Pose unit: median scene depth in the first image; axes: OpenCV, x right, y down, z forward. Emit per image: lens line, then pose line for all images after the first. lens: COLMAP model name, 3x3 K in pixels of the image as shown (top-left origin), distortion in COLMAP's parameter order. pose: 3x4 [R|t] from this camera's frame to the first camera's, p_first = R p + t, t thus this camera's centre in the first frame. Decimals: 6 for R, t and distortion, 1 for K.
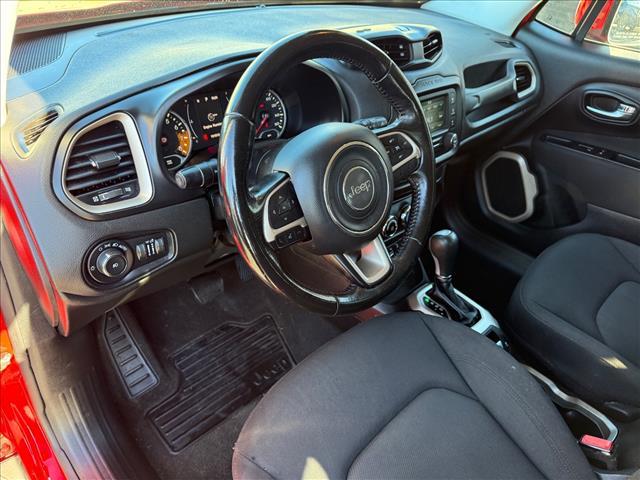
lens RADIAL K [[442.4, 0, 320.0], [0, 442.4, 240.0], [0, 0, 1]] dist [-0.003831, -0.003123]
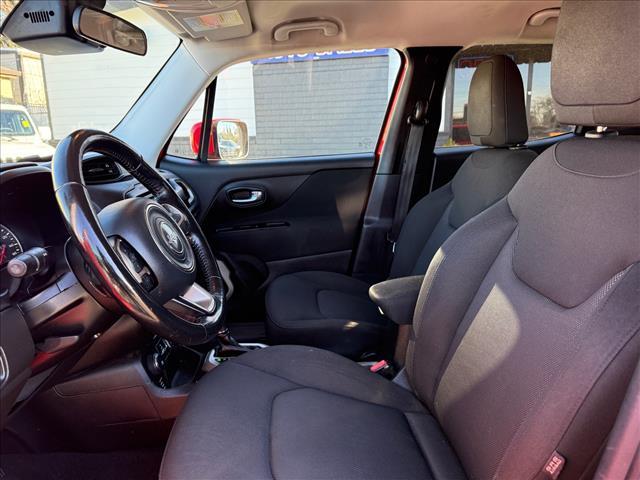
lens RADIAL K [[442.4, 0, 320.0], [0, 442.4, 240.0], [0, 0, 1]] dist [-0.003831, -0.003123]
pose [[0.630950, -0.267164, 0.728372, -0.317085], [0.509202, 0.850928, -0.128977, 0.147125], [-0.585334, 0.452267, 0.672933, -0.033793]]
